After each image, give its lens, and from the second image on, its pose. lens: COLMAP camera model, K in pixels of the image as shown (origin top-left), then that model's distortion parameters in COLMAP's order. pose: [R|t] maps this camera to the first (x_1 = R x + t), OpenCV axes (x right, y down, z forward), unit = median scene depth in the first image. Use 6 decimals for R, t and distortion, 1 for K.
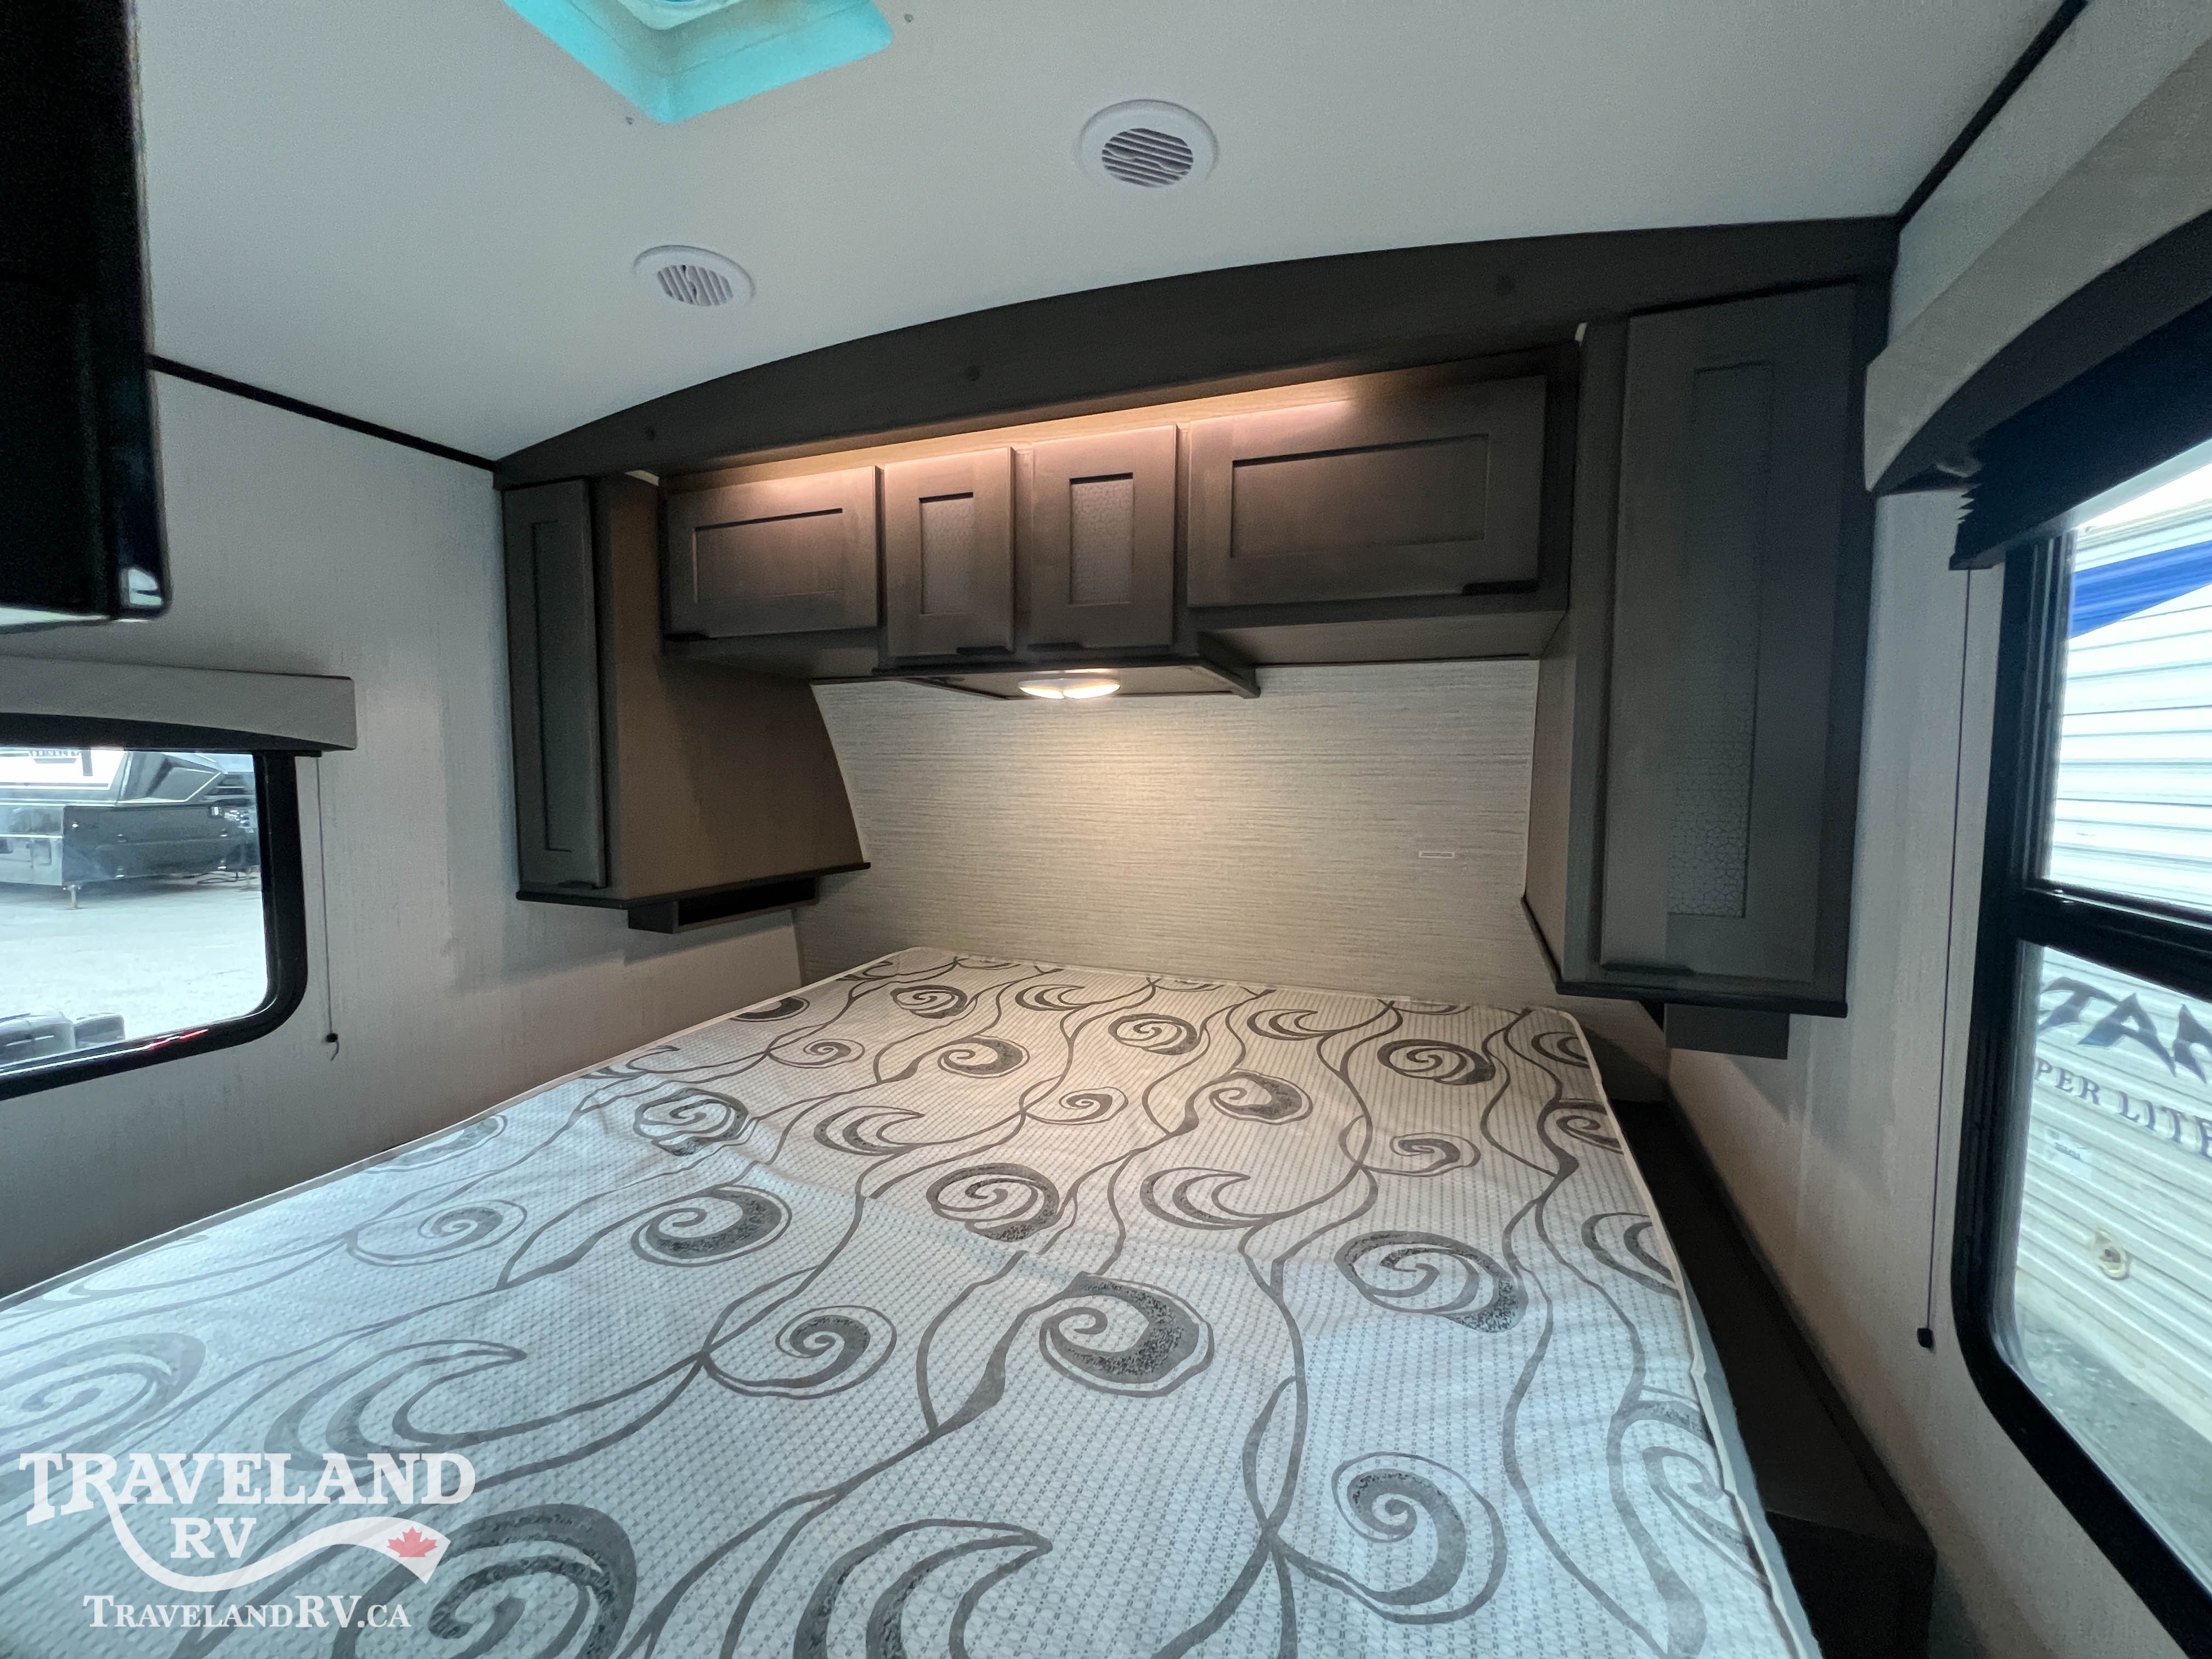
lens RADIAL K [[884.8, 0, 1101.6], [0, 884.8, 821.6], [0, 0, 1]] dist [0.002478, -0.000911]
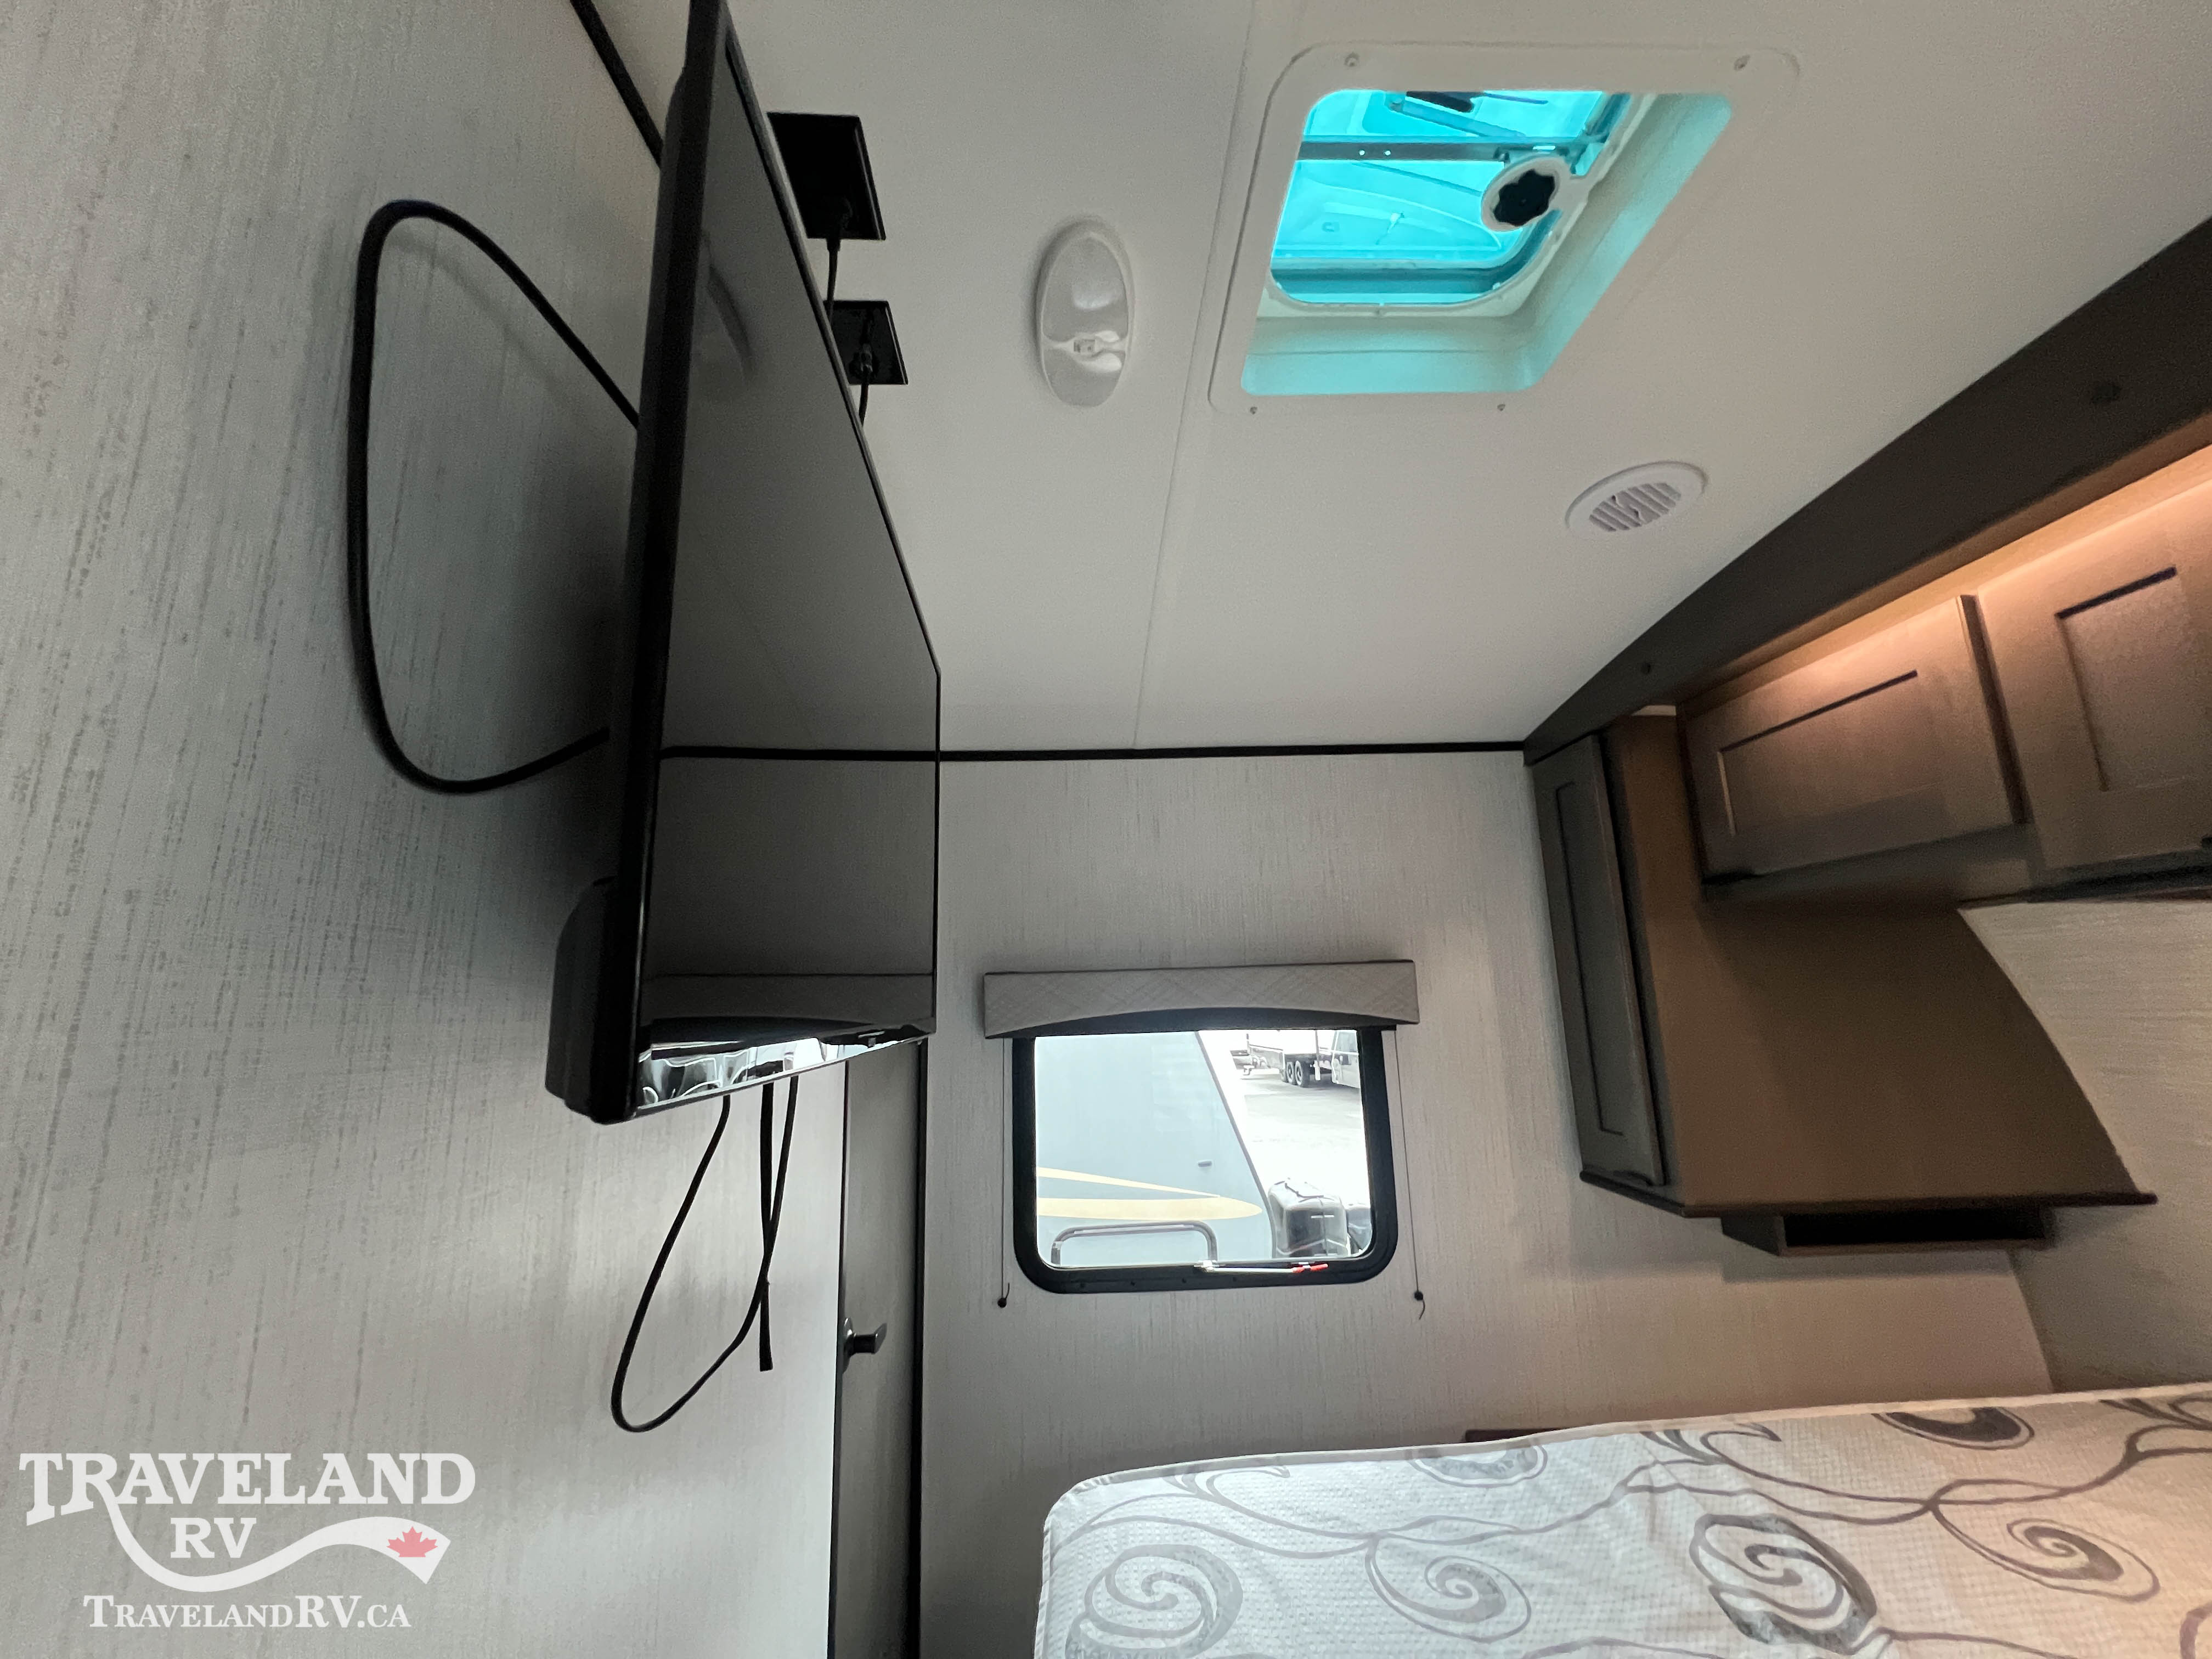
lens RADIAL K [[884.8, 0, 1105.8], [0, 884.8, 827.3], [0, 0, 1]] dist [0.002478, -0.000911]
pose [[0.397756, -0.192652, -0.897037, 0.056058], [-0.034588, 0.973863, -0.224488, -0.054068], [0.916839, 0.120318, 0.380696, 0.161239]]
